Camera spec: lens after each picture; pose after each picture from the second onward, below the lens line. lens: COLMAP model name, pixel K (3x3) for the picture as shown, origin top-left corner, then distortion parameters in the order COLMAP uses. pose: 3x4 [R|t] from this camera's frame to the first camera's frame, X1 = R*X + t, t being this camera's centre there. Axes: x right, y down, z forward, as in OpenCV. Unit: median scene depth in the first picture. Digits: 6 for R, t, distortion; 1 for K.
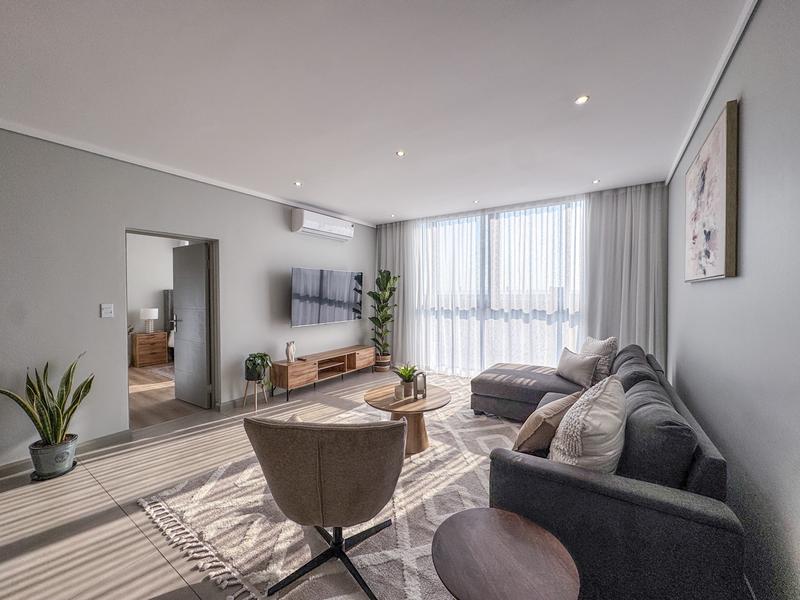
lens RADIAL K [[317.8, 0, 400.4], [0, 317.8, 299.8], [0, 0, 1]] dist [-0.001435, -0.000326]
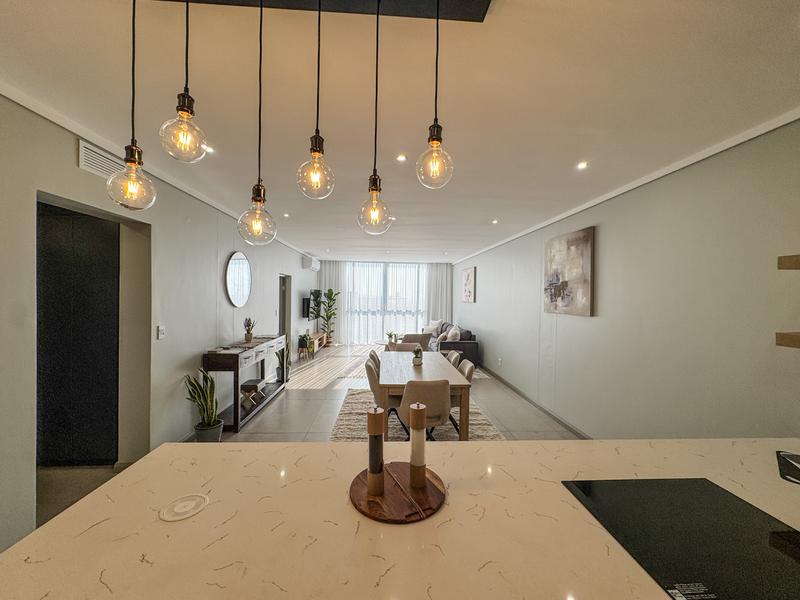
lens RADIAL K [[317.8, 0, 400.4], [0, 317.8, 299.8], [0, 0, 1]] dist [-0.001435, -0.000326]
pose [[0.793948, 0.007726, 0.607936, -1.011476], [-0.004039, 0.999964, -0.007433, -0.027015], [-0.607972, 0.003445, 0.793951, -0.781239]]
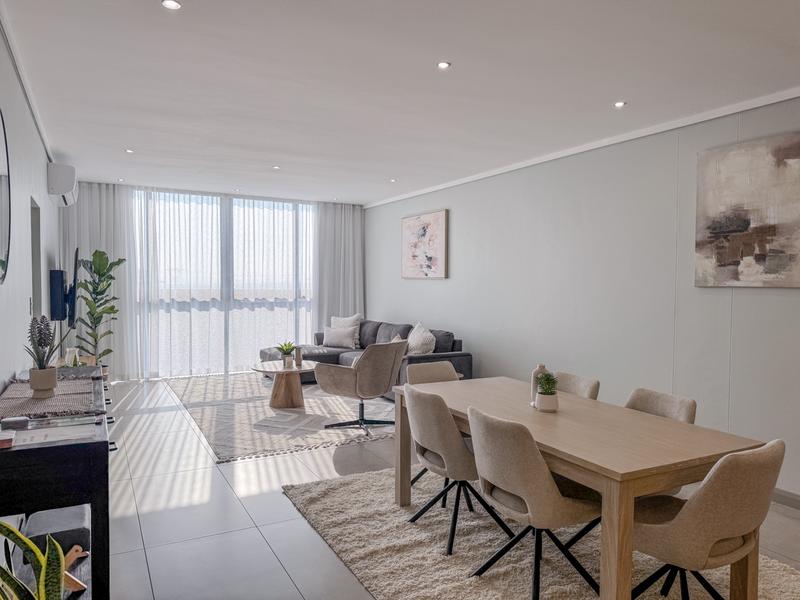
lens RADIAL K [[559.6, 0, 400.0], [0, 559.6, 300.0], [0, 0, 1]] dist [0.074486, -0.086335]
pose [[0.462978, -0.024101, 0.886042, -1.107692], [0.009548, 0.999708, 0.022204, -0.001121], [-0.886319, -0.001820, 0.463072, -0.265609]]
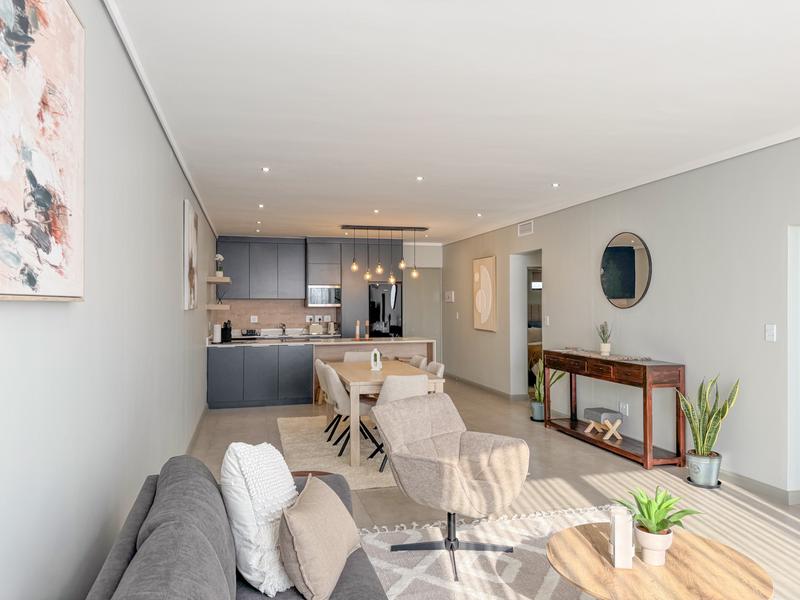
lens RADIAL K [[559.2, 0, 402.2], [0, 559.2, 299.5], [0, 0, 1]] dist [0.093525, -0.119424]
pose [[-0.657533, -0.003641, -0.753417, 0.529650], [-0.012675, 0.999900, 0.006230, -0.032149], [0.753319, 0.013646, -0.657513, 0.807201]]
